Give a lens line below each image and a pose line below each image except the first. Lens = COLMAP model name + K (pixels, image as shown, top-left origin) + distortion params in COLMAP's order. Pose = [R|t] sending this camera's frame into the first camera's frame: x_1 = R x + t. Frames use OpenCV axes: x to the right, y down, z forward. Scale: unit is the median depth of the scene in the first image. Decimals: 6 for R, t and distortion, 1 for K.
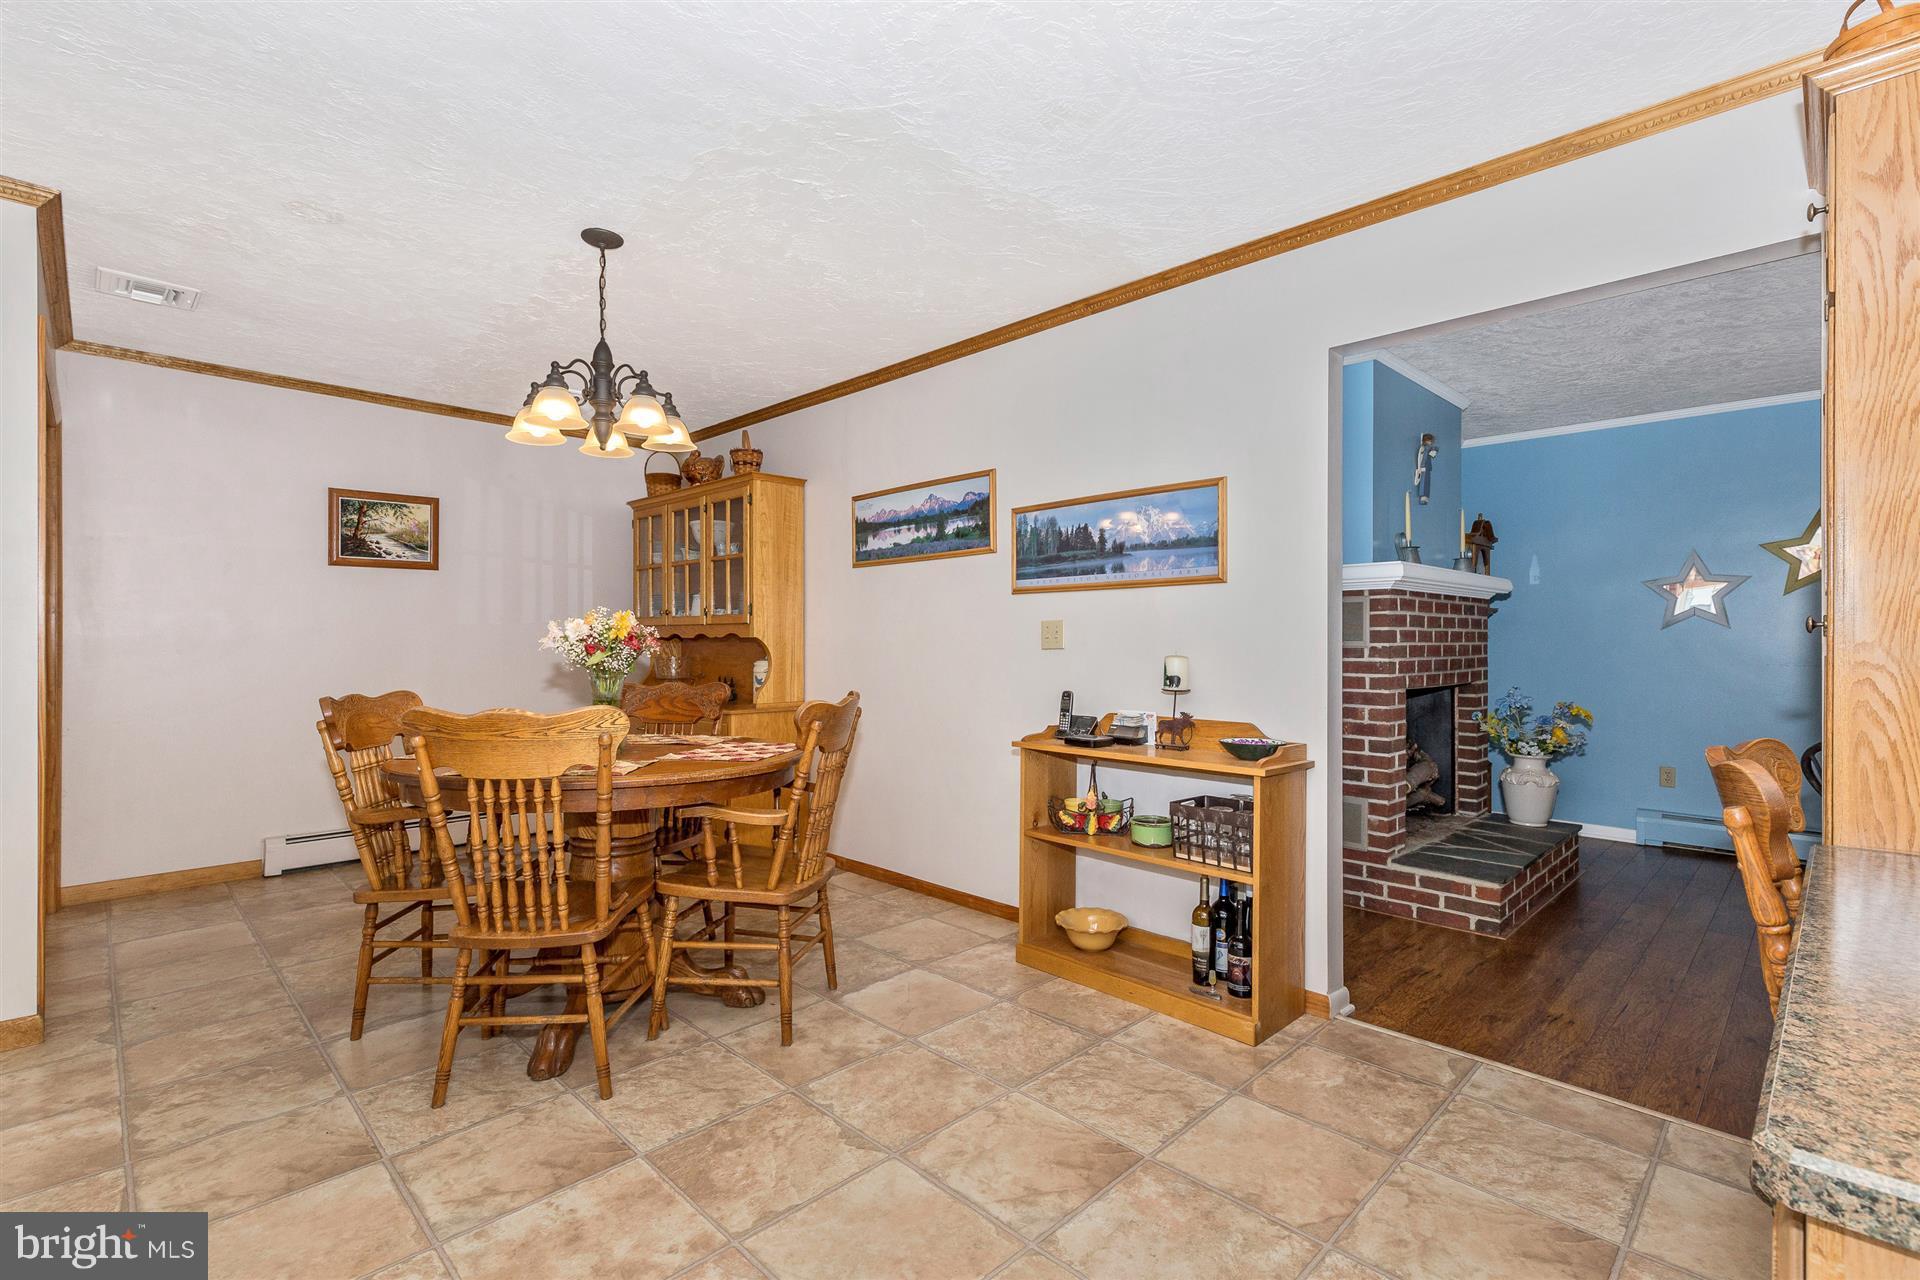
lens RADIAL K [[878.6, 0, 969.8], [0, 878.6, 637.8], [0, 0, 1]] dist [0.004695, -0.000960]
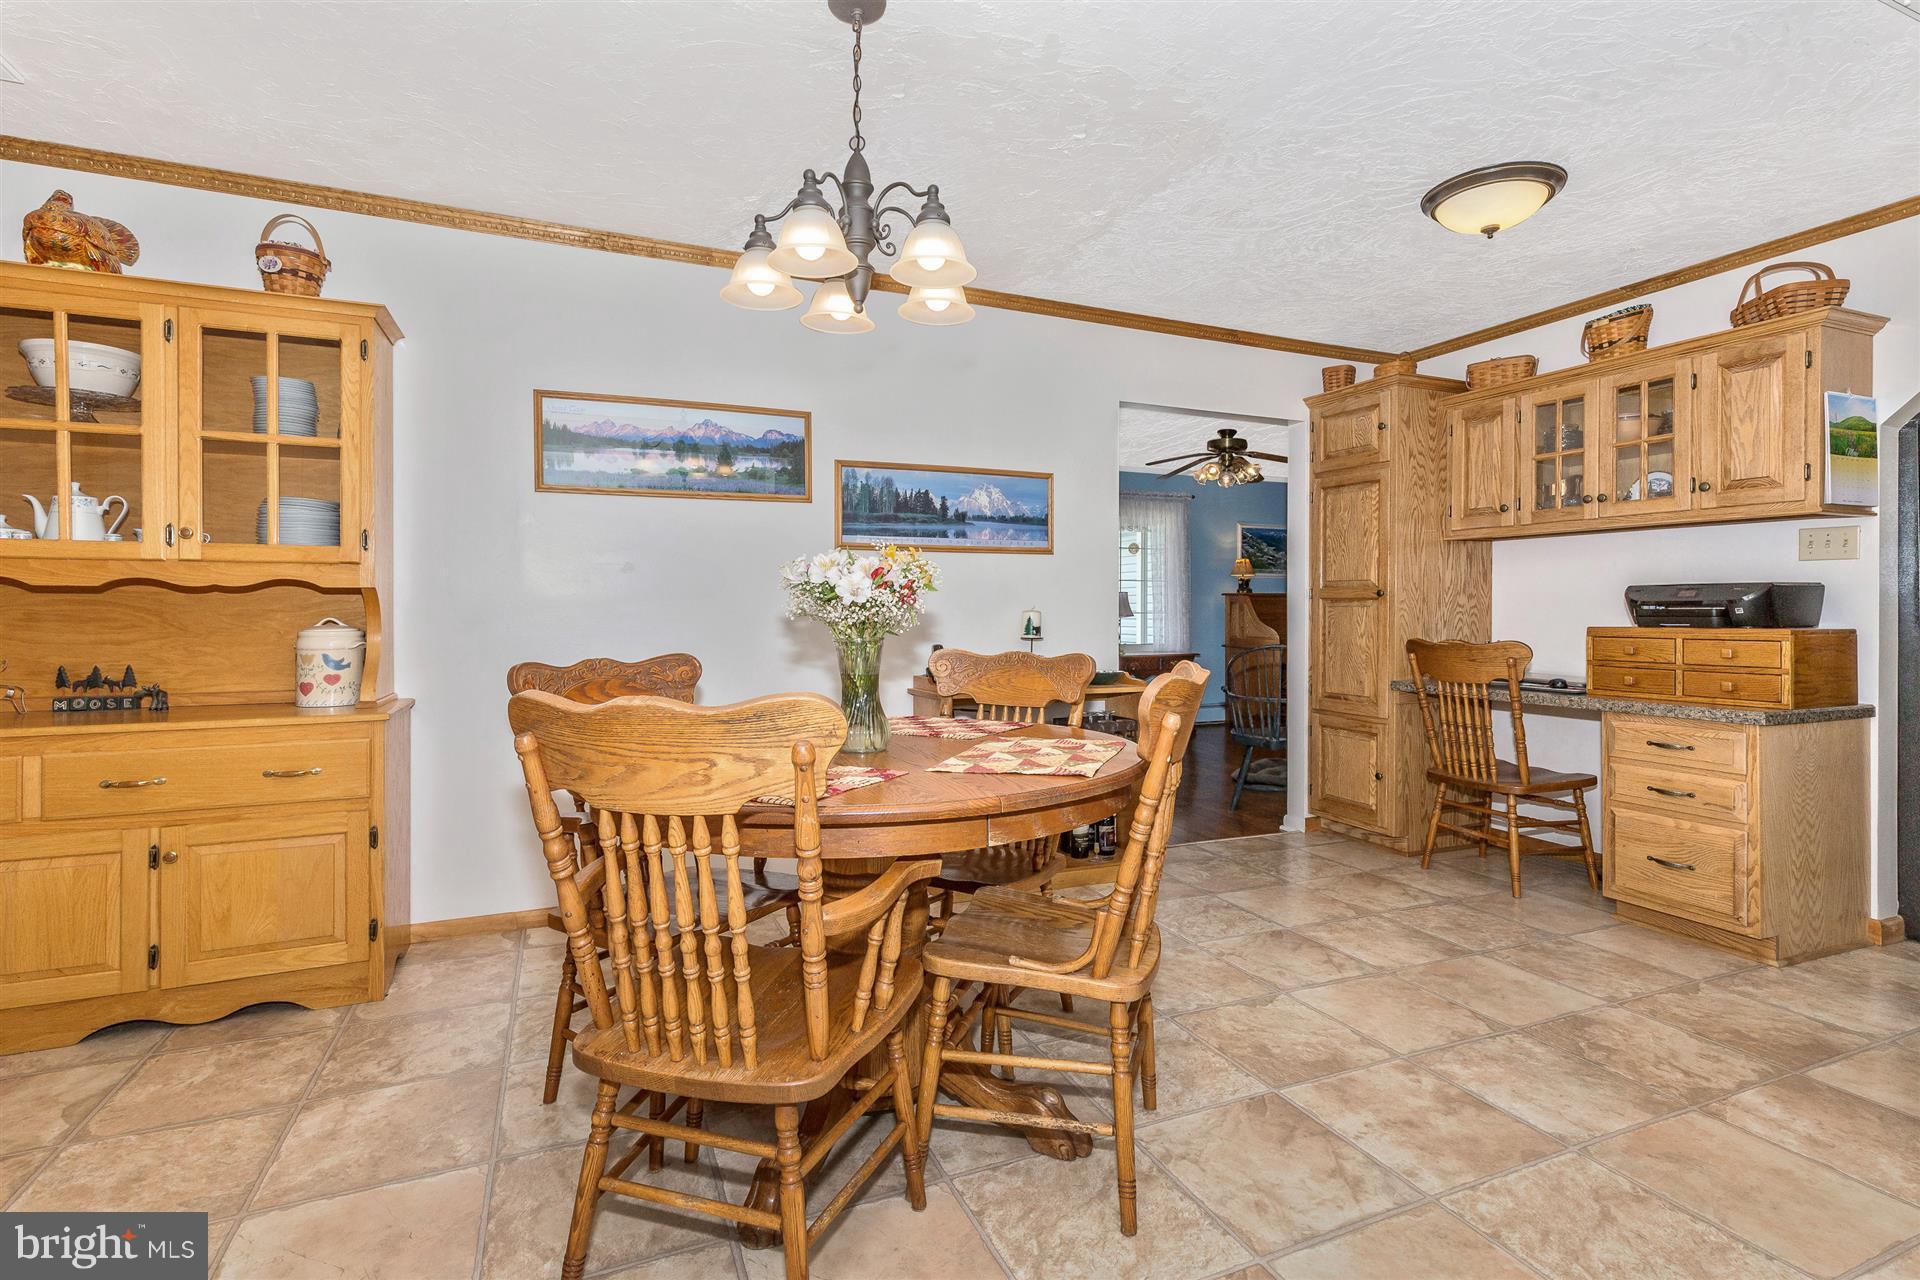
lens RADIAL K [[878.6, 0, 960.3], [0, 878.6, 609.3], [0, 0, 1]] dist [0.004695, -0.000960]
pose [[0.382605, 0.005647, 0.923895, -0.816869], [-0.001260, 0.999984, -0.005590, 0.021855], [-0.923911, 0.000975, 0.382605, 0.531082]]
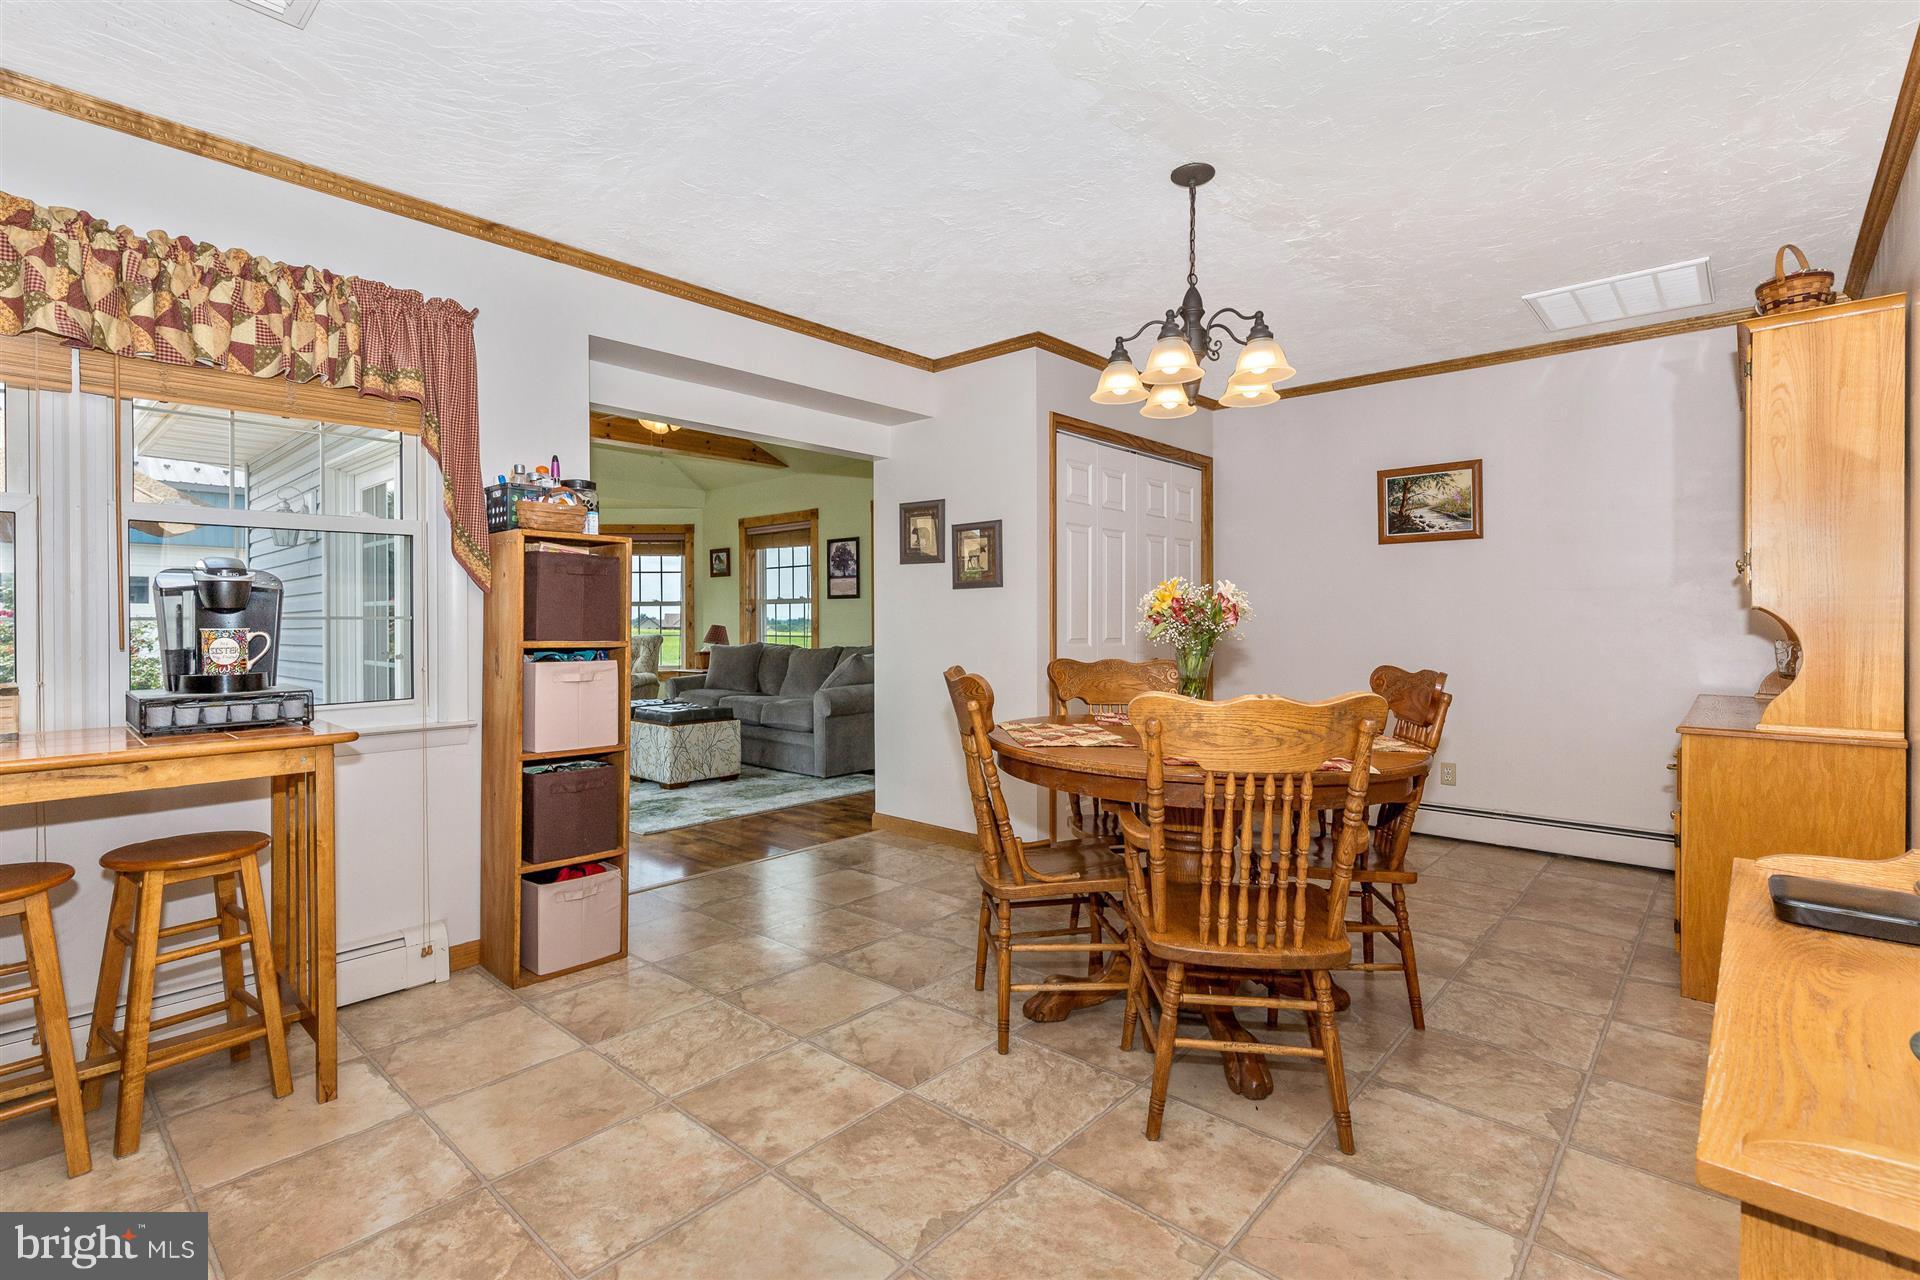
lens RADIAL K [[878.6, 0, 952.6], [0, 878.6, 637.1], [0, 0, 1]] dist [0.004695, -0.000960]
pose [[0.038887, 0.016756, -0.999103, 0.389971], [0.007854, 0.999823, 0.017074, 0.007595], [0.999213, -0.008511, 0.038748, 0.571249]]
